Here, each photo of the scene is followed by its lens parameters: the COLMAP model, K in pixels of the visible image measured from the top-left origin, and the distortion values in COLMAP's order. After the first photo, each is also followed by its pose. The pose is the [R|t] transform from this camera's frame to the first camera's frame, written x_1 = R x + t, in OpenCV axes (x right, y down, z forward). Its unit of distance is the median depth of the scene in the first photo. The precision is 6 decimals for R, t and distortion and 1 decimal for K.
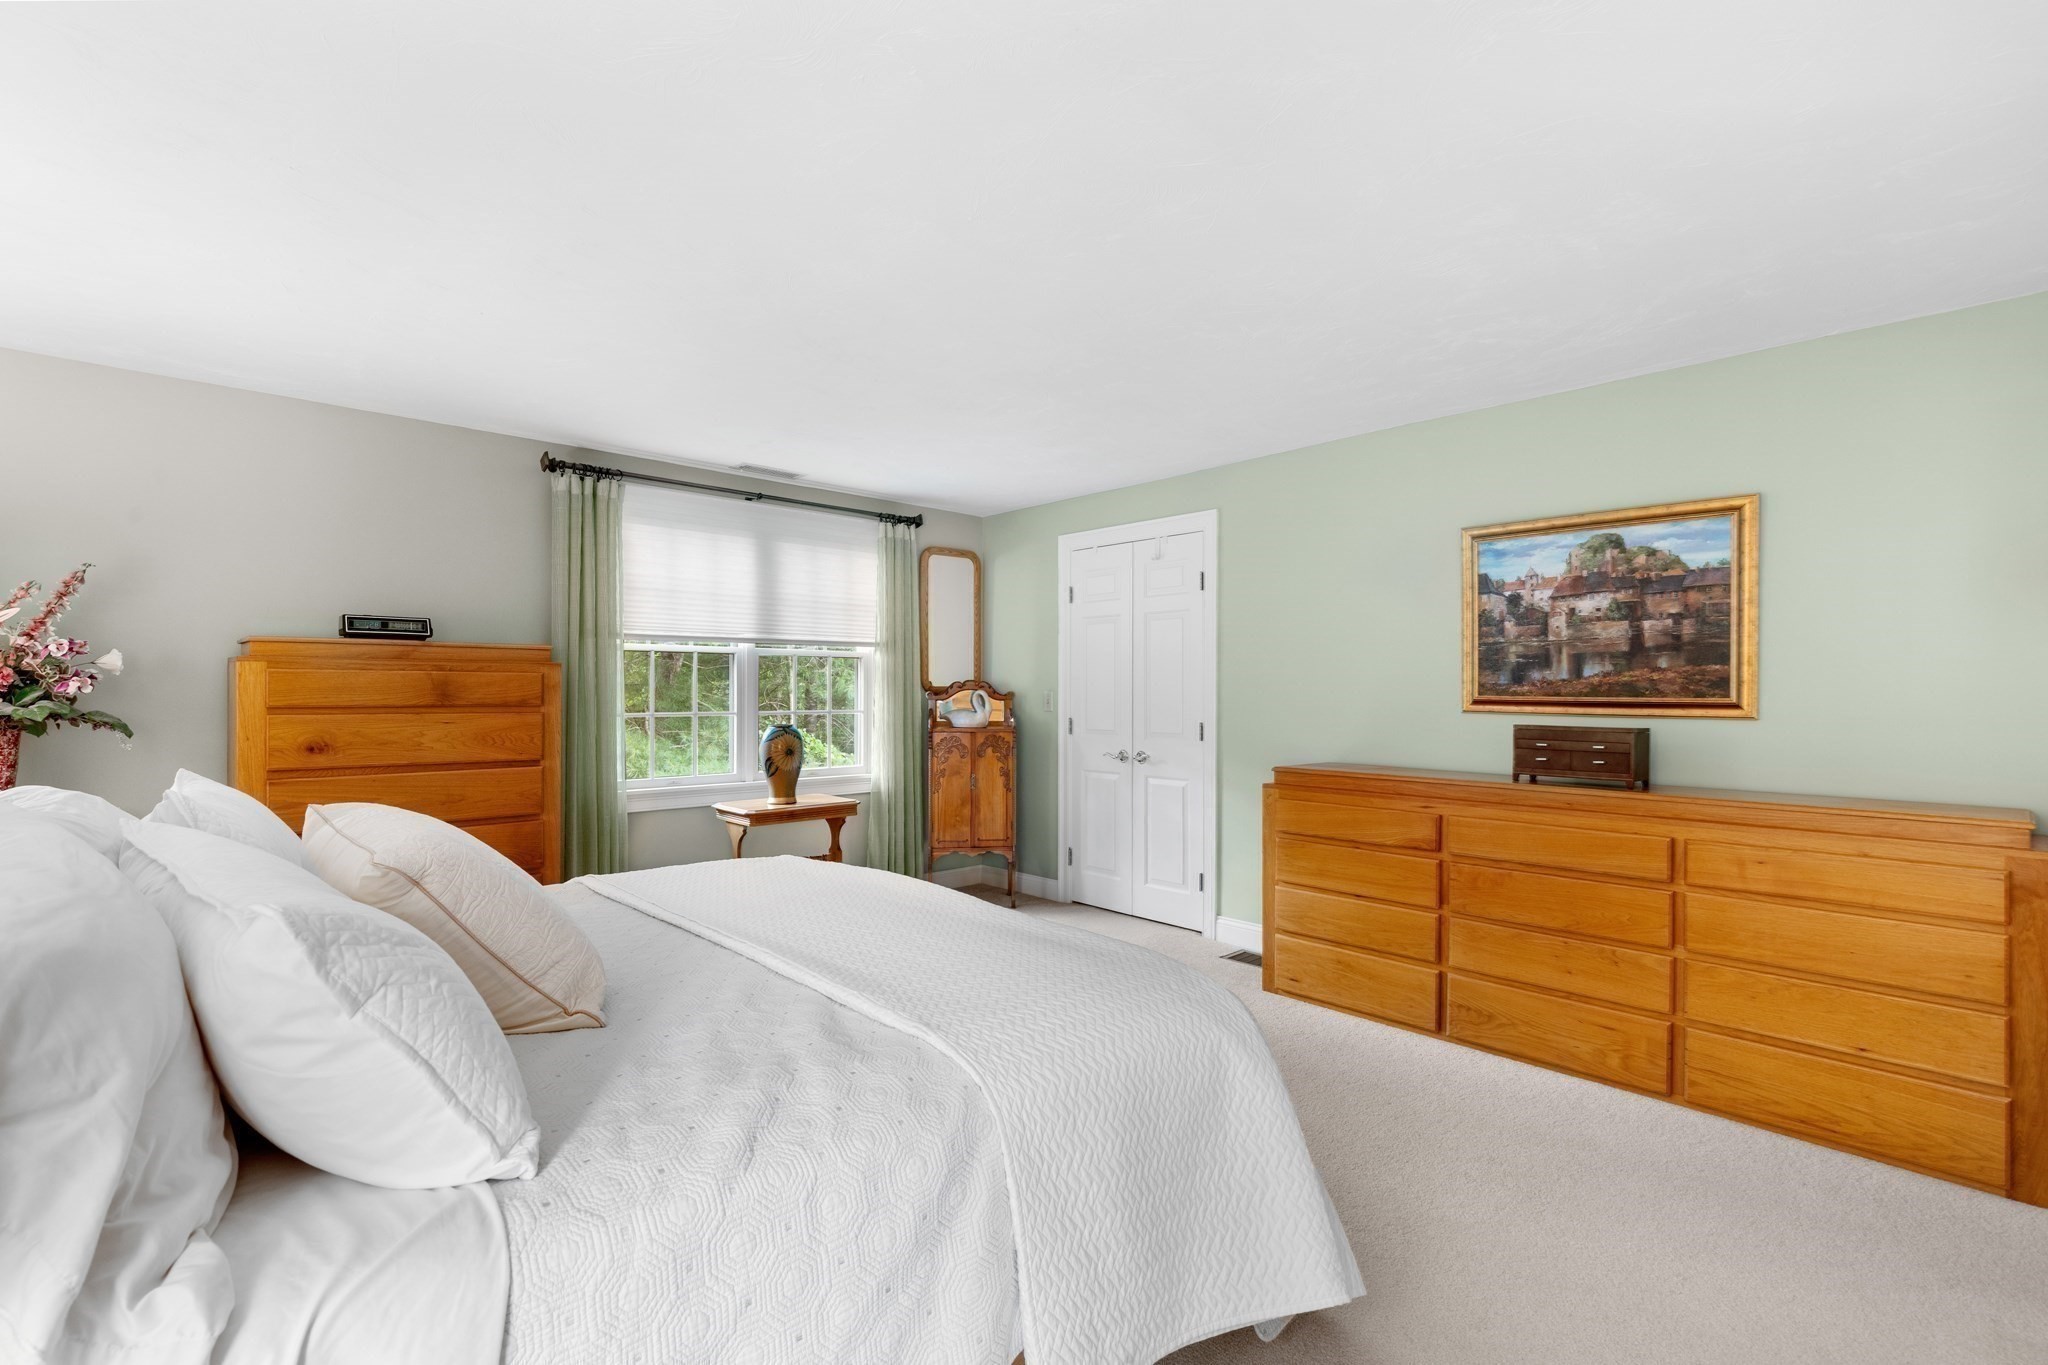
lens RADIAL K [[942.8, 0, 1024.0], [0, 942.8, 658.8], [0, 0, 1]] dist [0.005660, 0.000032]
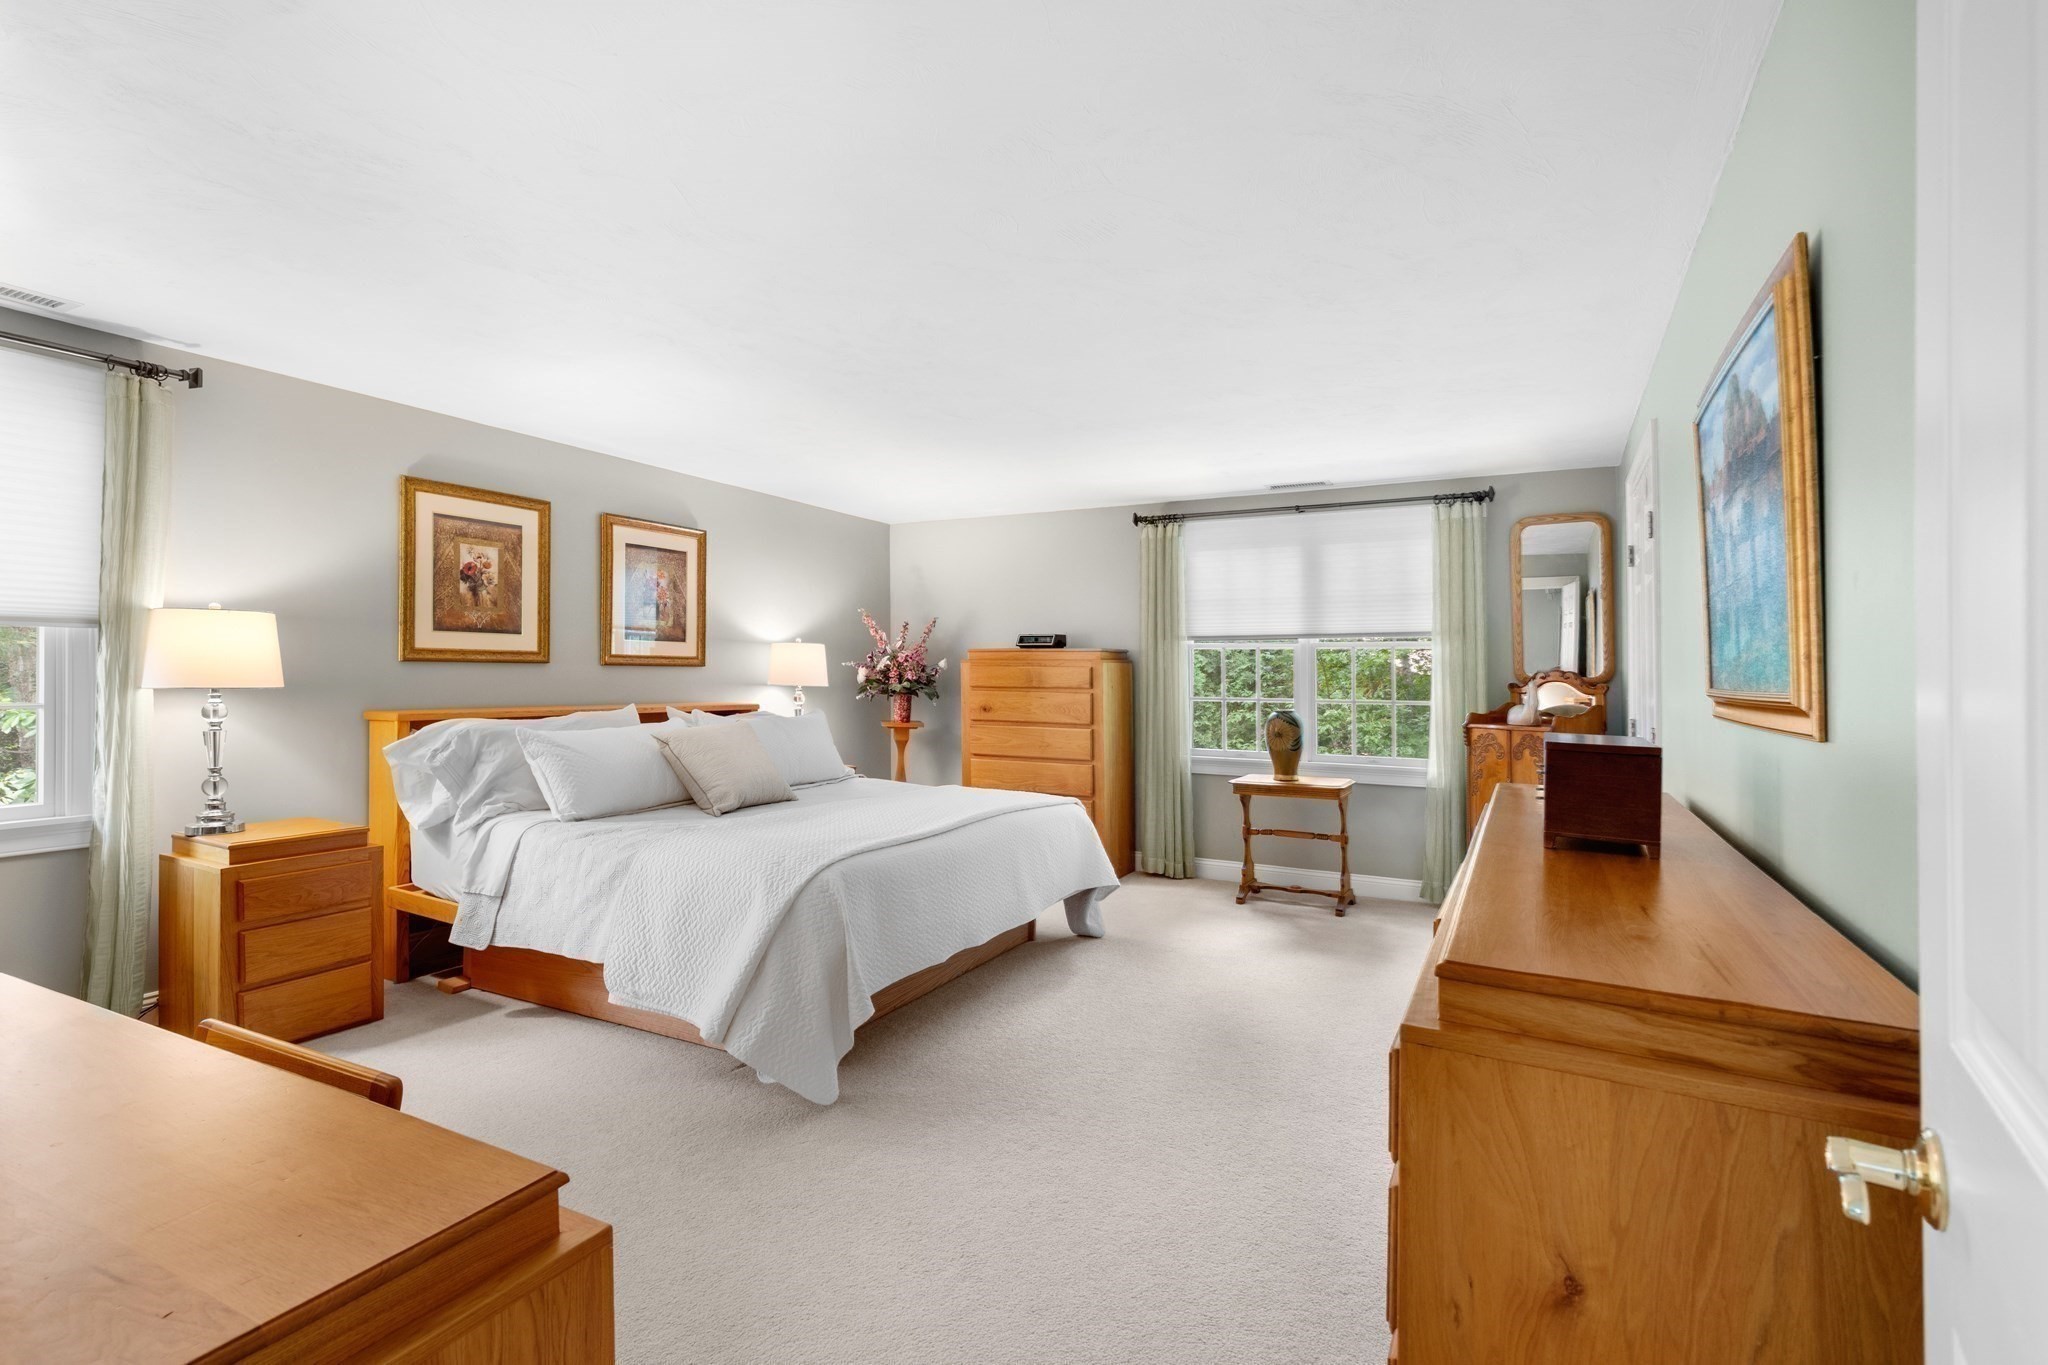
lens RADIAL K [[942.8, 0, 1024.0], [0, 942.8, 658.8], [0, 0, 1]] dist [0.005660, 0.000032]
pose [[0.317132, -0.021898, -0.948129, 0.750515], [0.022077, 0.999633, -0.015703, 0.019392], [0.948125, -0.015952, 0.317499, 0.366148]]
